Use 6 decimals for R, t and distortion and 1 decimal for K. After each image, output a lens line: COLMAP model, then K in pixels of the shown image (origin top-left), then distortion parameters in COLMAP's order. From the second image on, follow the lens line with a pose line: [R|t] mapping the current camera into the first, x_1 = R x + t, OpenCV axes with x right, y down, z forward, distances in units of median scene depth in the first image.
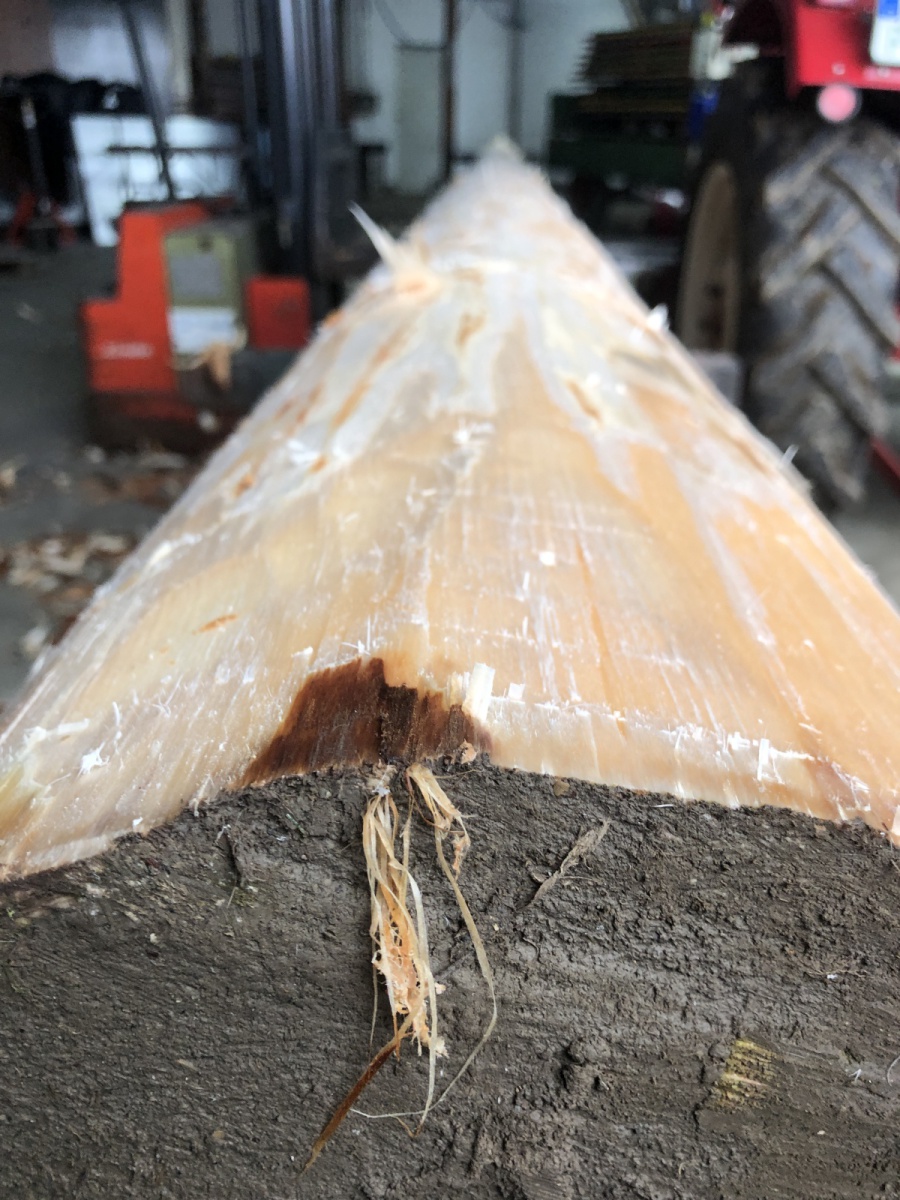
lens RADIAL K [[992.6, 0, 447.1], [0, 992.6, 599.0], [0, 0, 1]] dist [-0.004325, -0.012895]
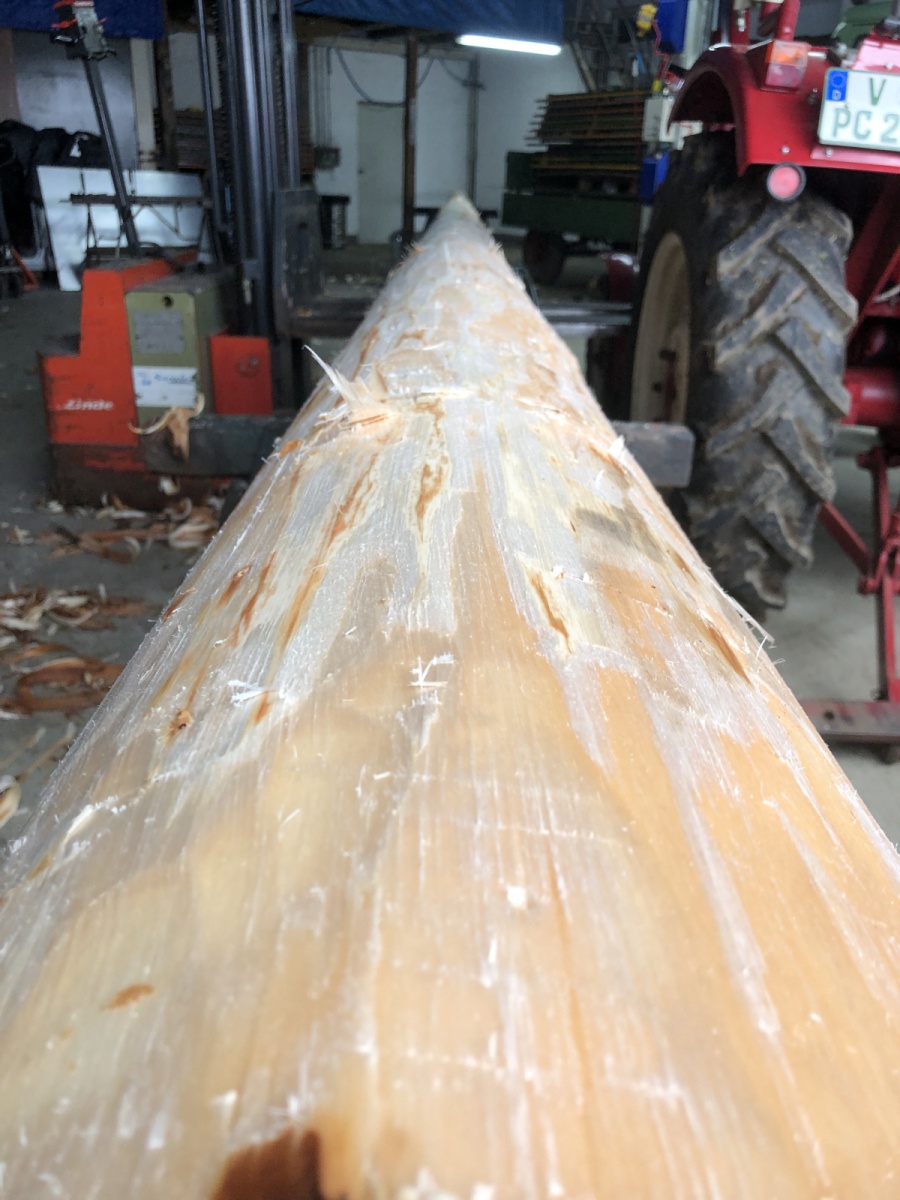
lens RADIAL K [[972.1, 0, 454.1], [0, 972.1, 602.7], [0, 0, 1]] dist [0.001491, -0.011699]
pose [[0.998893, -0.001678, 0.047004, 0.003967], [0.003183, 0.999484, -0.031955, -0.158153], [-0.046926, 0.032069, 0.998383, 0.080825]]
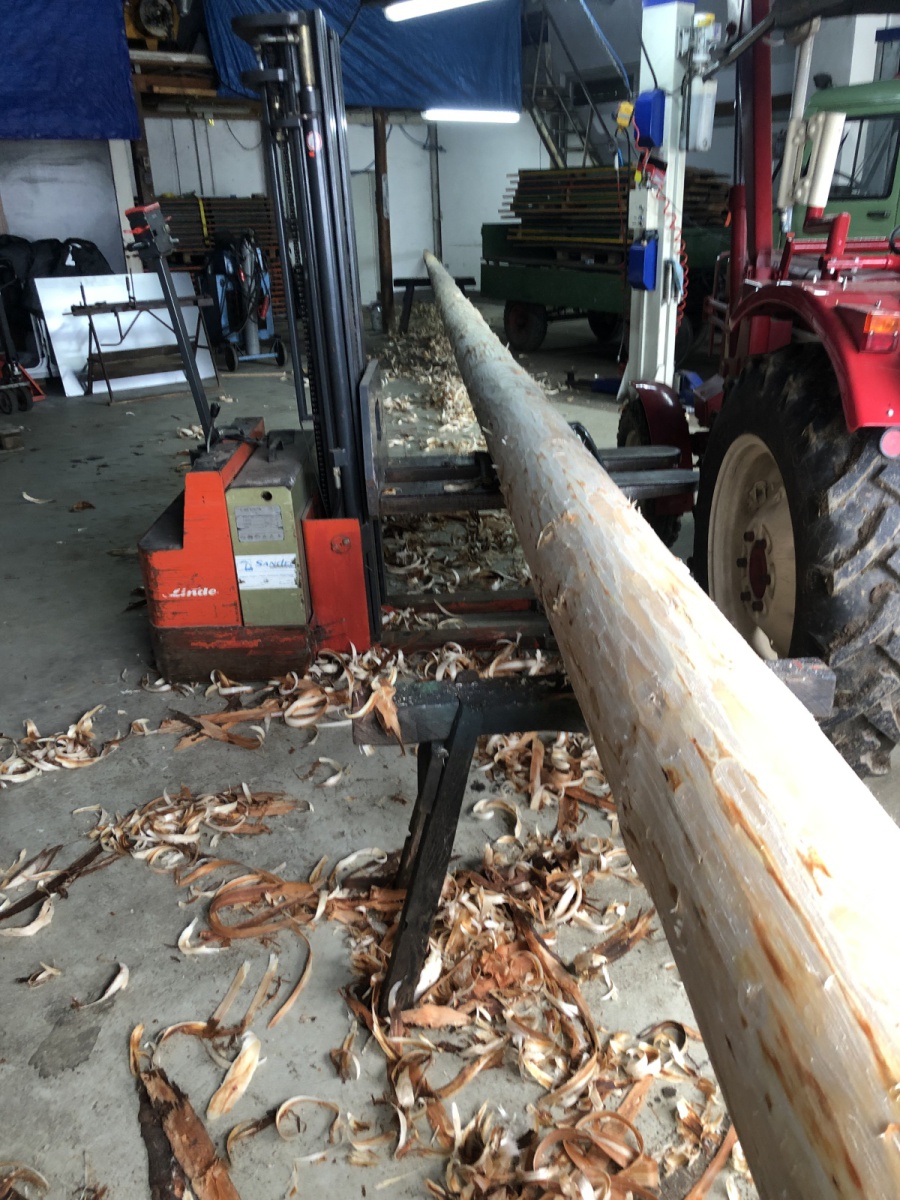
lens RADIAL K [[955.0, 0, 448.8], [0, 955.0, 600.0], [0, 0, 1]] dist [0.056249, -0.121677]
pose [[0.992357, -0.080532, 0.093498, -1.288397], [0.083298, 0.996184, -0.026057, -1.691811], [-0.091042, 0.033646, 0.995278, -0.406880]]
